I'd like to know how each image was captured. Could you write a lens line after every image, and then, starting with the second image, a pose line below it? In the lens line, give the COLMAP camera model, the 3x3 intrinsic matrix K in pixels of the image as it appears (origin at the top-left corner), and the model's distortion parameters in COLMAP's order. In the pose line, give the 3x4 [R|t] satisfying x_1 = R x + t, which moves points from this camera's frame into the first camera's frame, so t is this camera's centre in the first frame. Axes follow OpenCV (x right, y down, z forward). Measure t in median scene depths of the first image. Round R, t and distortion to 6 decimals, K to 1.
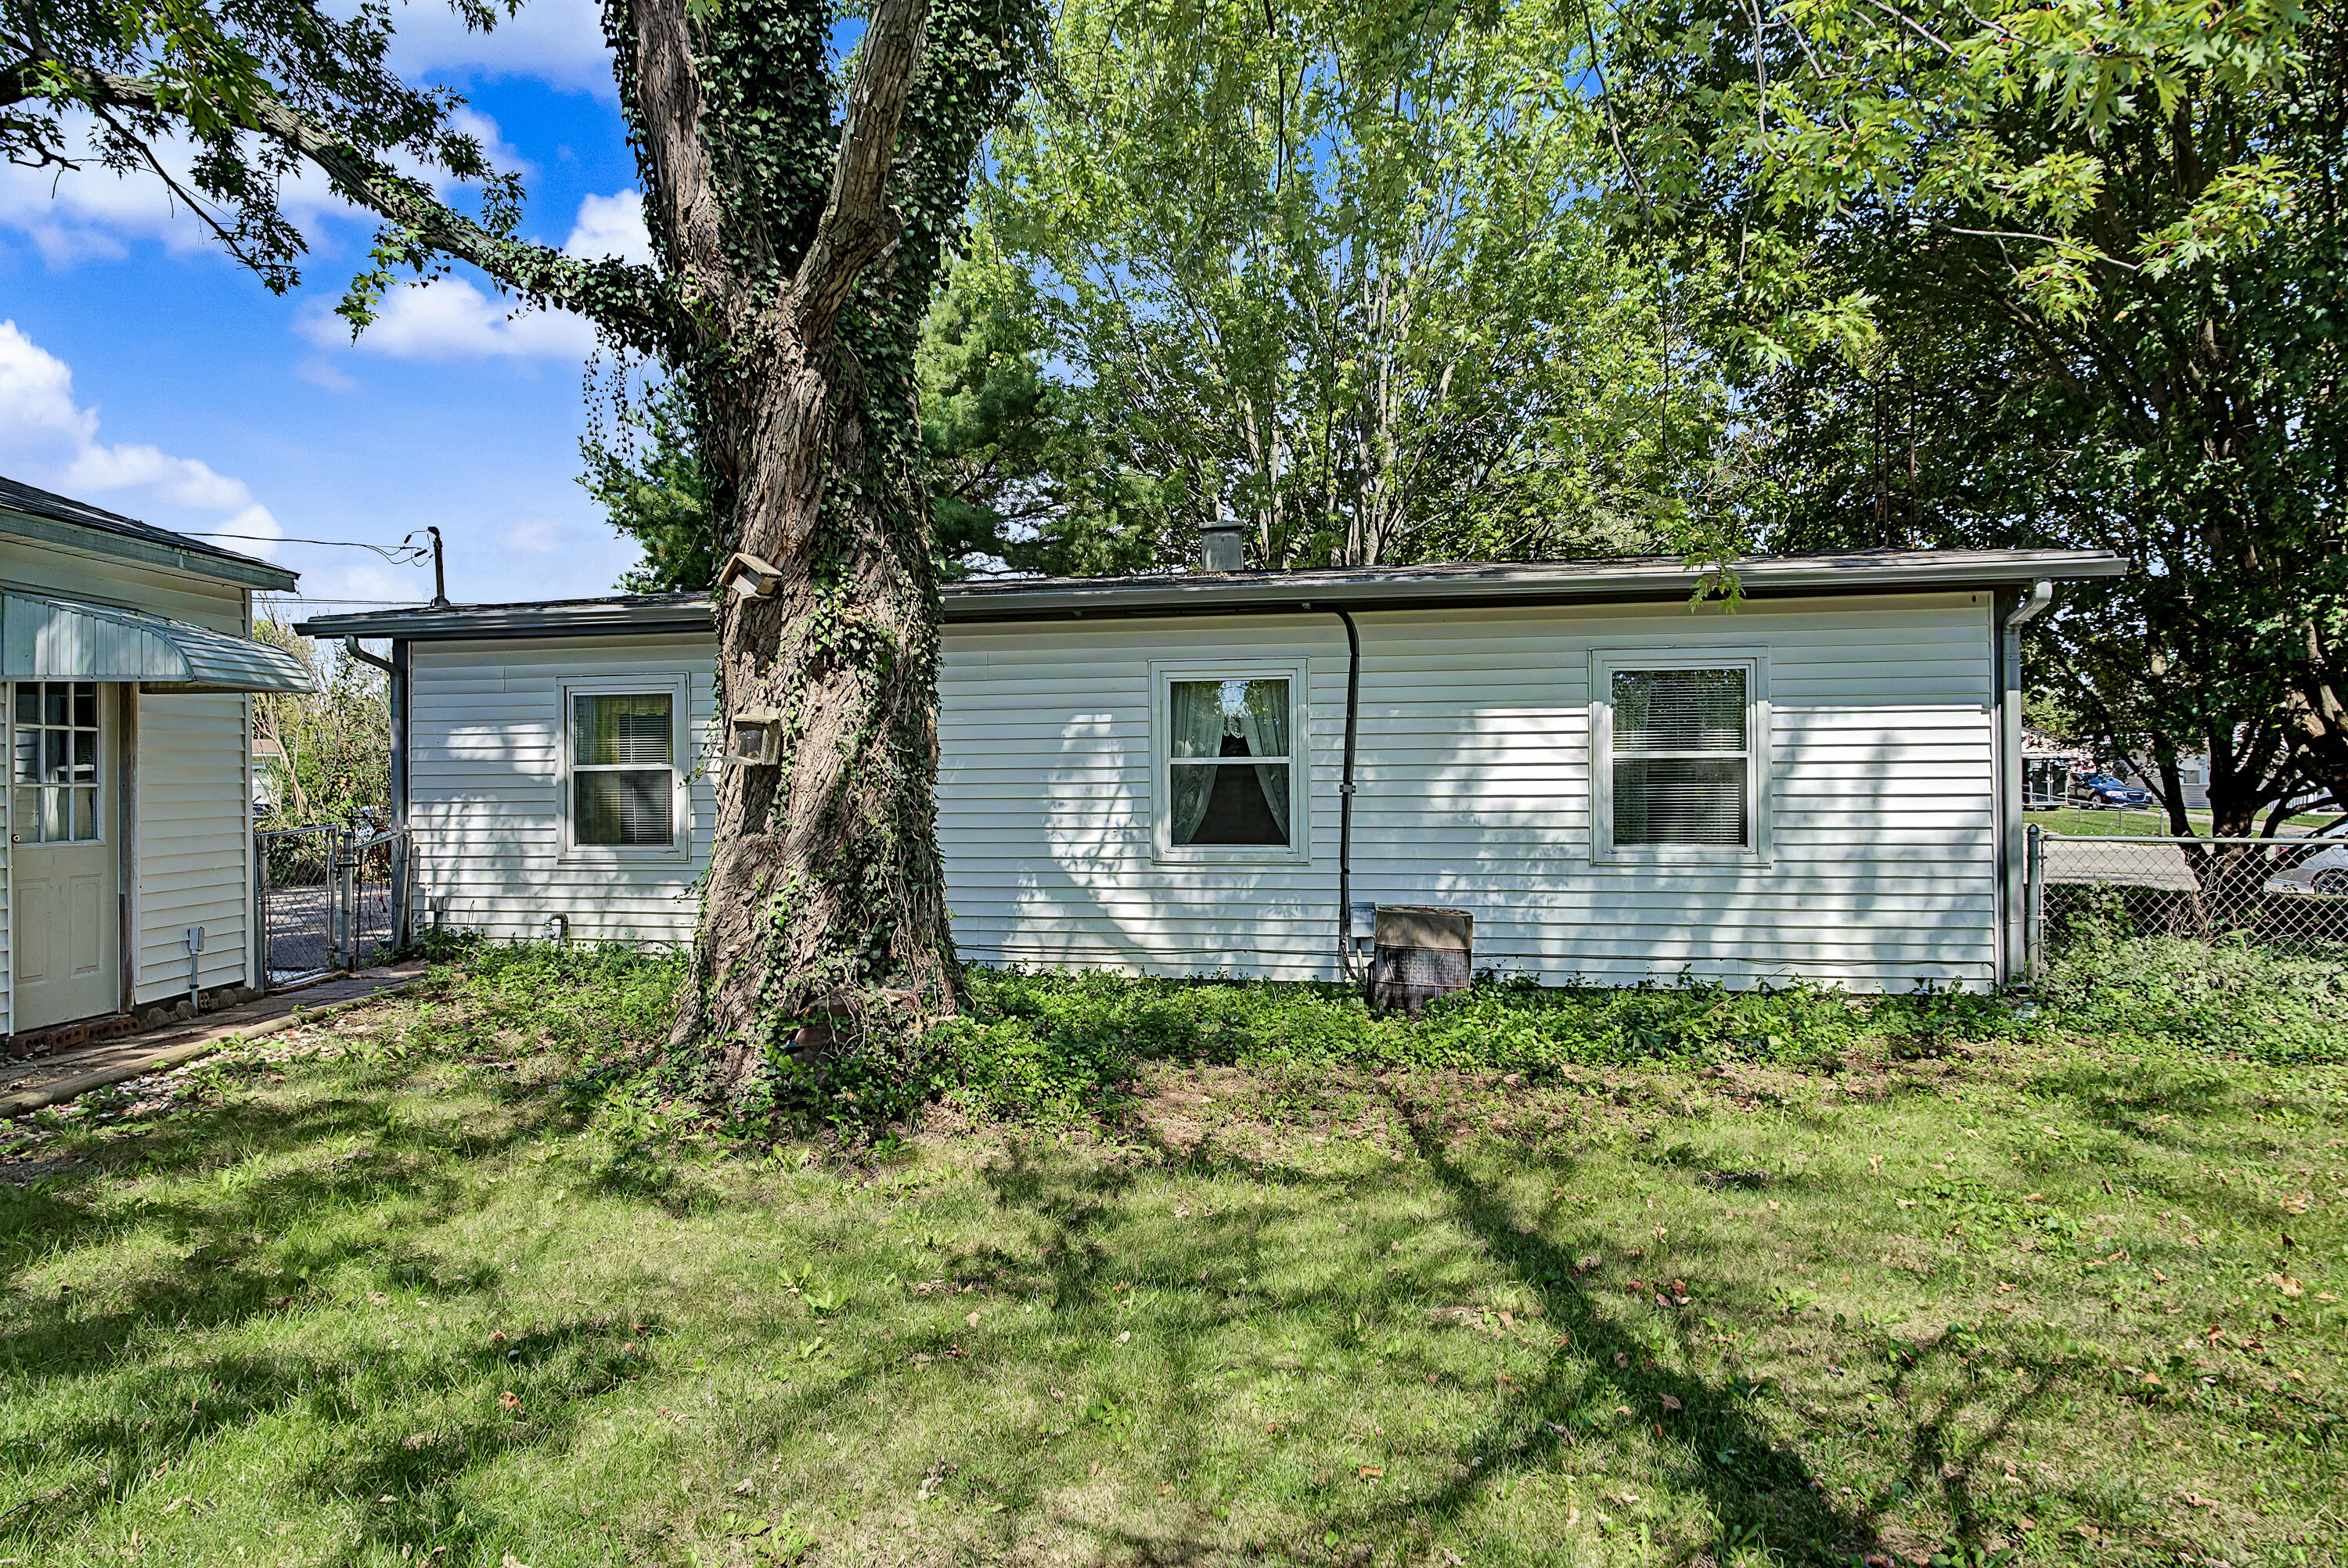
lens RADIAL K [[1392.8, 0, 1173.7], [0, 1392.8, 788.4], [0, 0, 1]] dist [-0.005901, 0.006190]
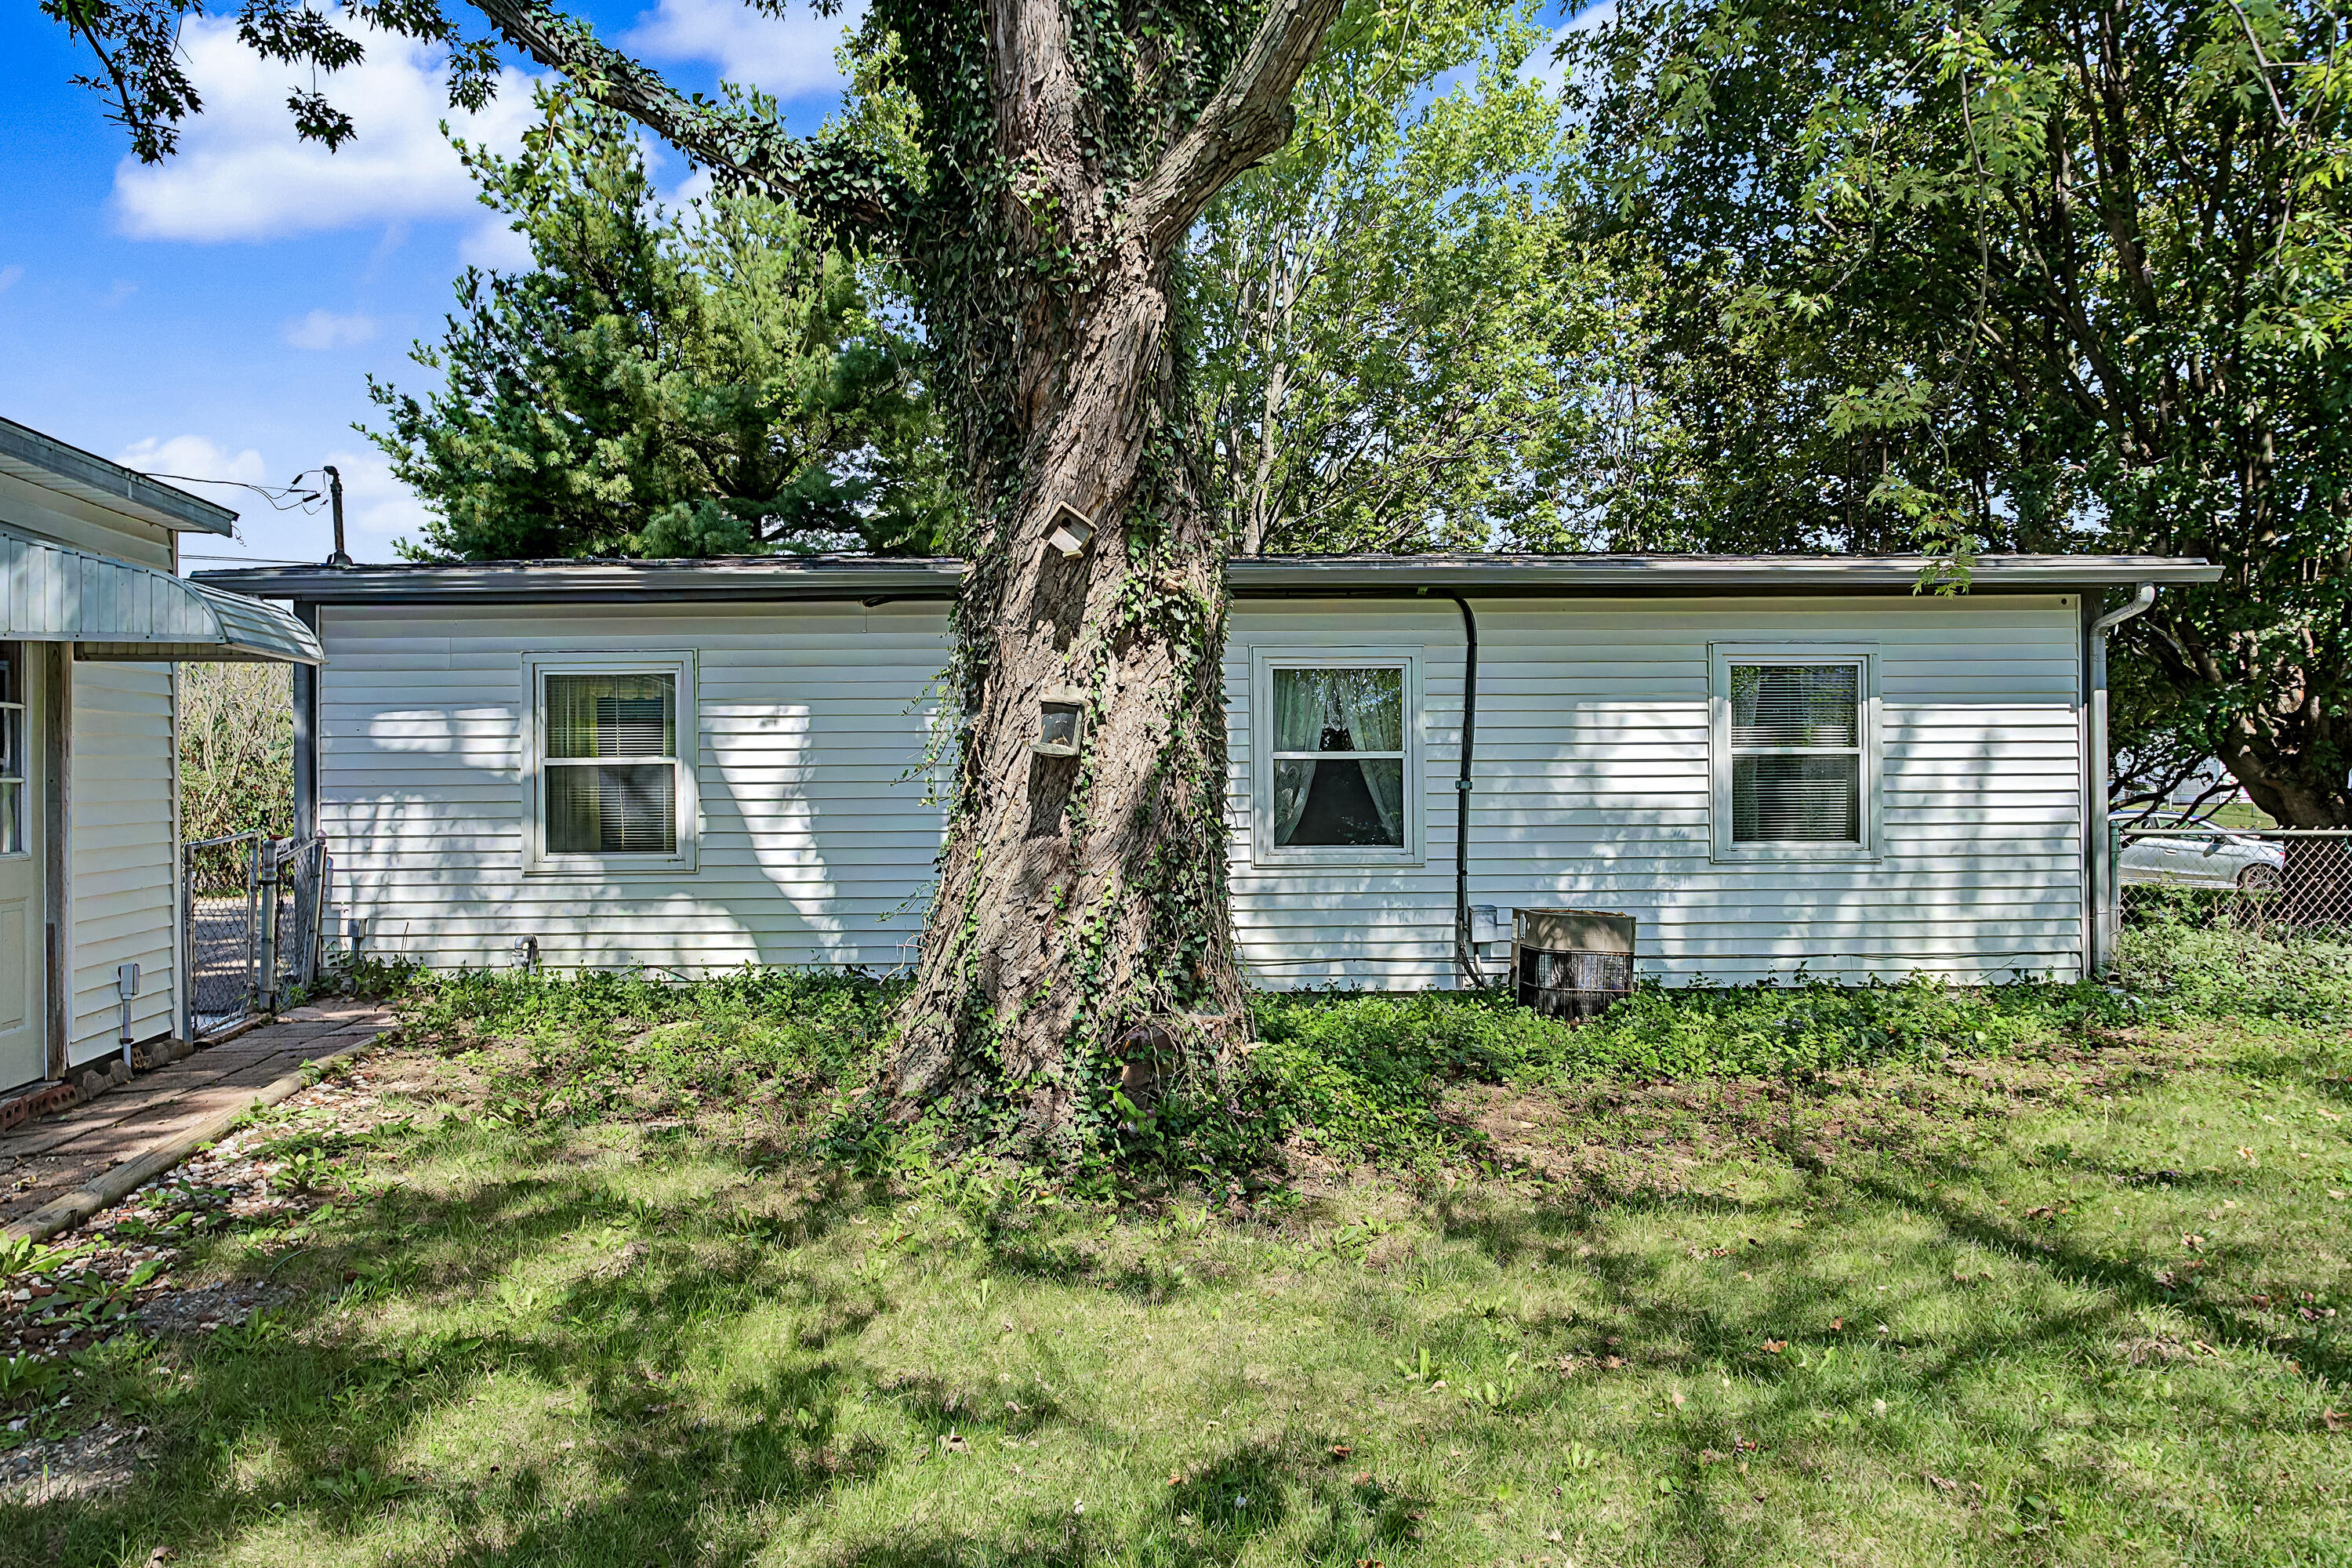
lens RADIAL K [[1436.4, 0, 1195.5], [0, 1436.4, 790.8], [0, 0, 1]] dist [-0.006804, 0.002208]
pose [[0.977497, -0.001233, 0.210948, -0.291600], [0.001017, 0.999999, 0.001134, 0.003073], [-0.210949, -0.000894, 0.977497, 0.096210]]
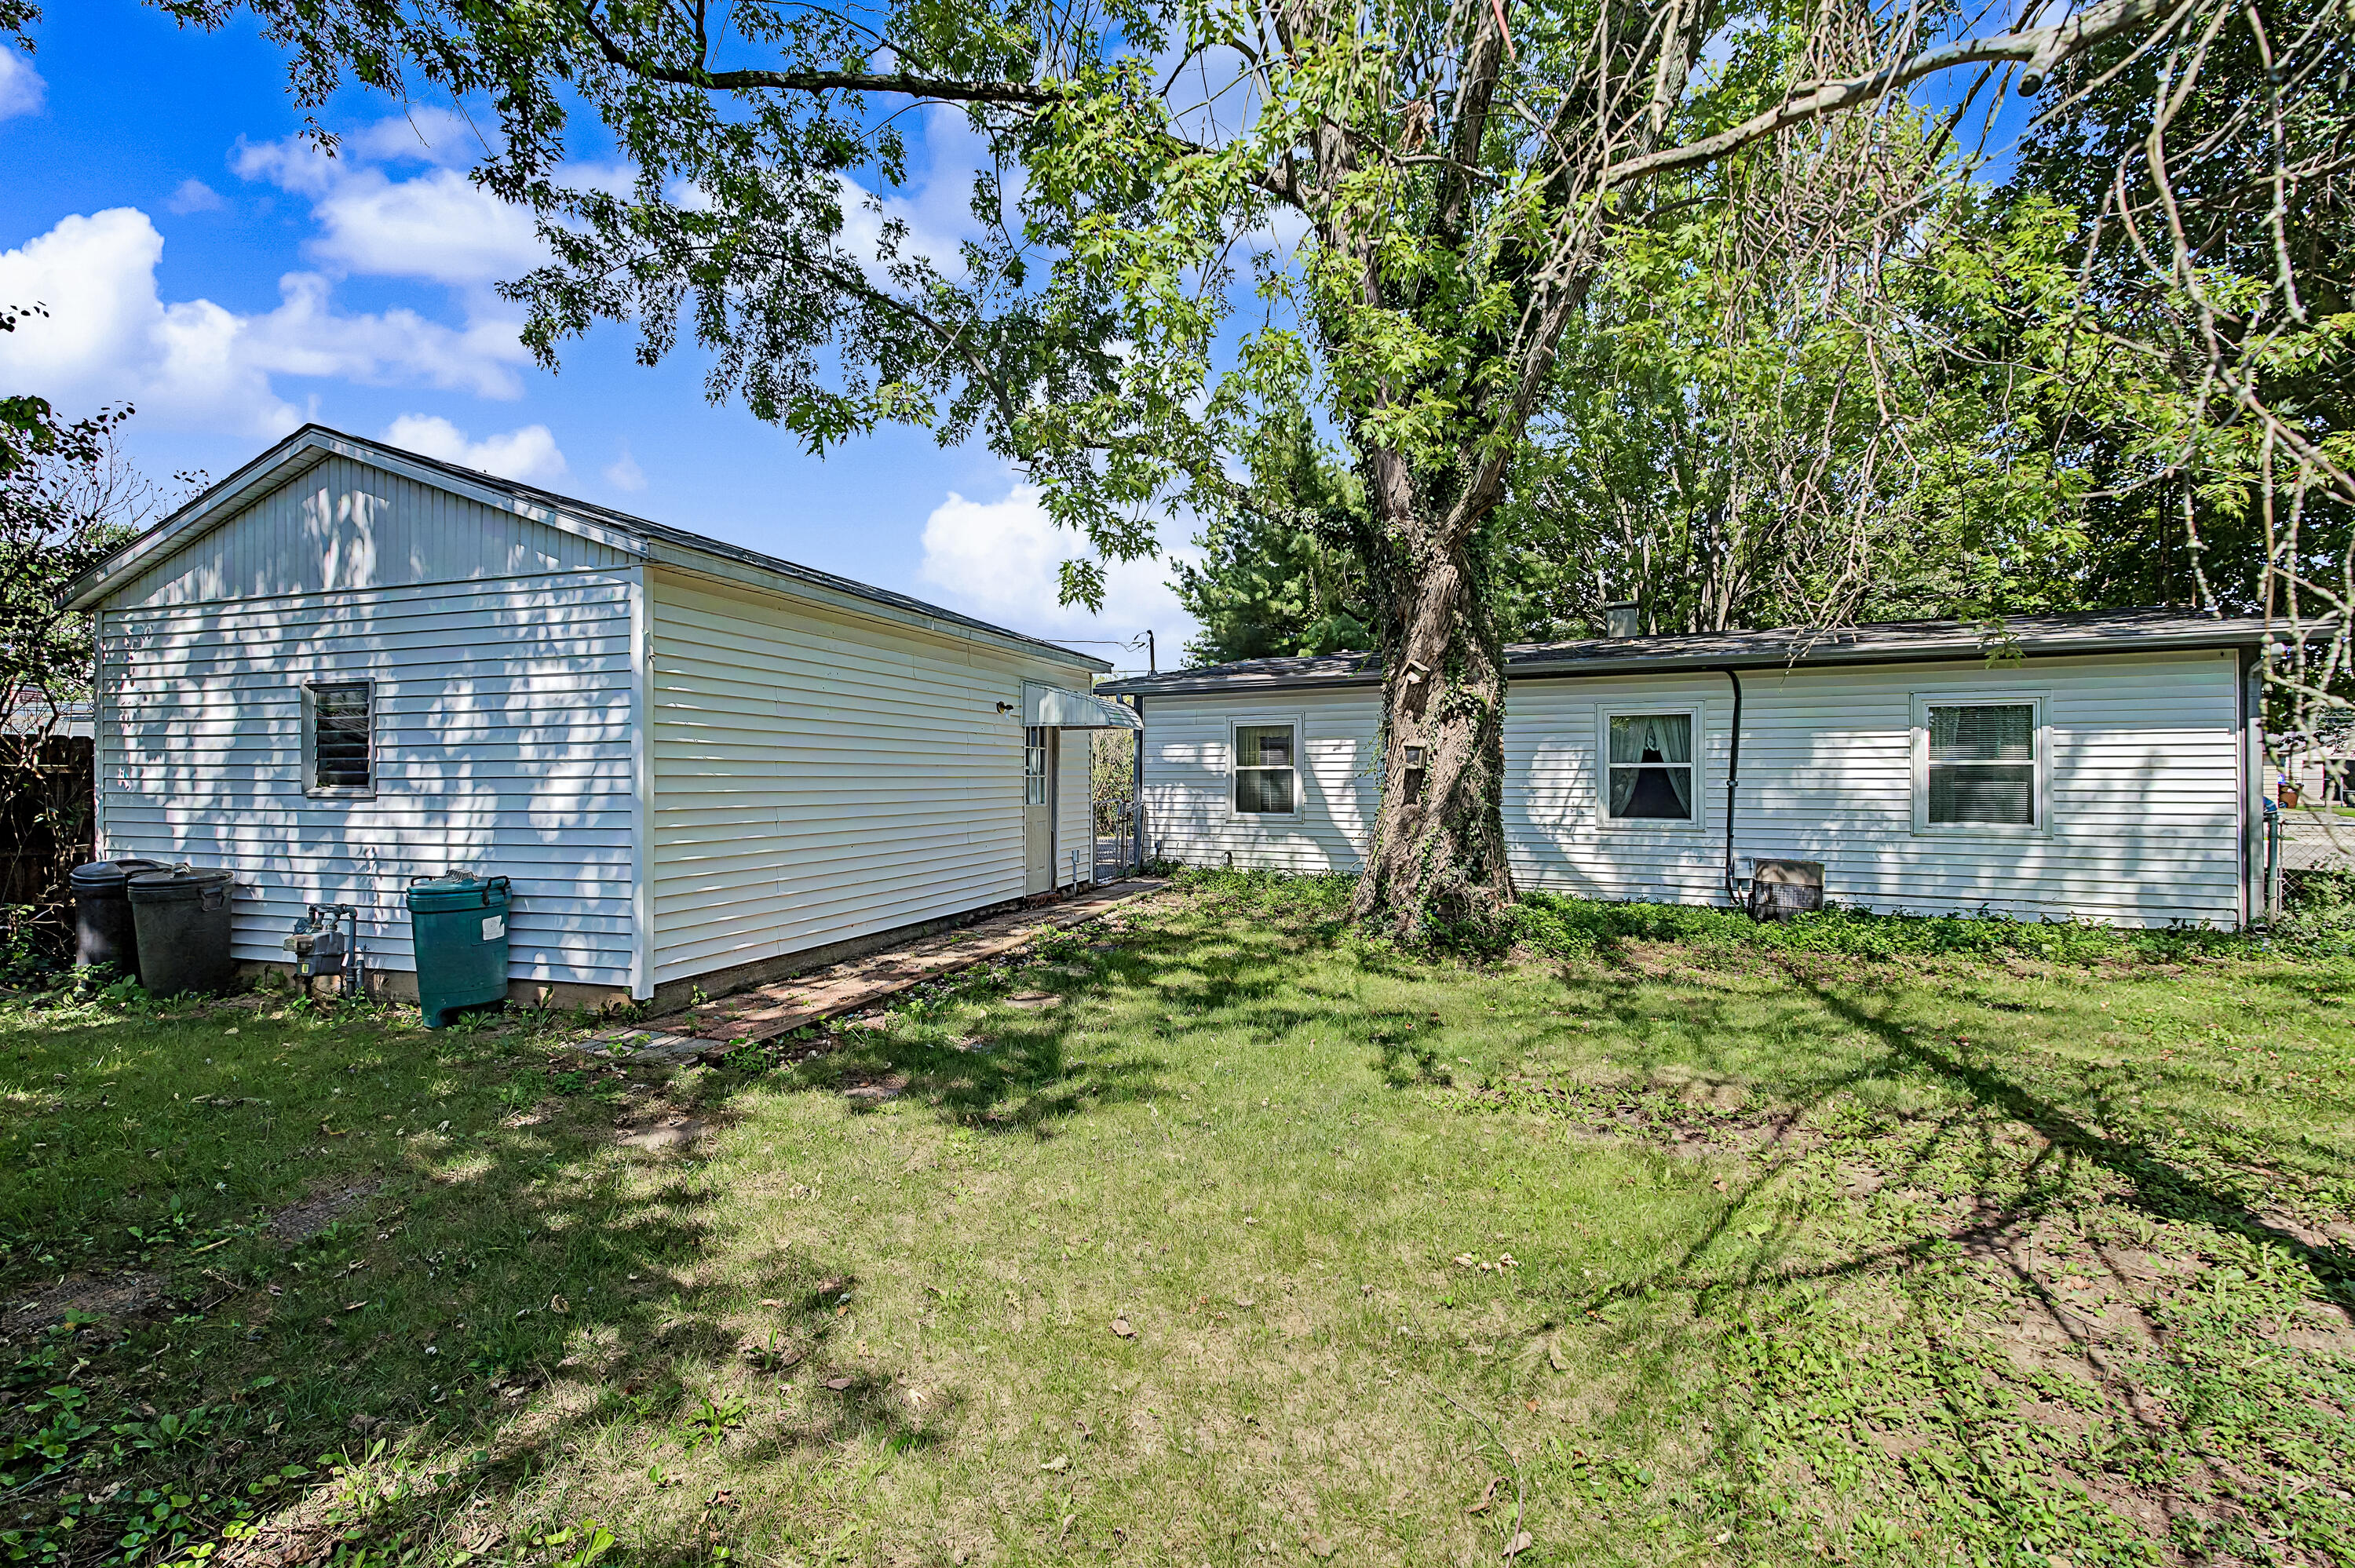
lens RADIAL K [[1068.6, 0, 1177.7], [0, 1068.6, 779.5], [0, 0, 1]] dist [-0.009218, 0.000247]
pose [[0.952020, 0.007311, -0.305949, -0.114483], [-0.007841, 0.999969, -0.000503, 0.001341], [0.305936, 0.002878, 0.952048, -0.373237]]
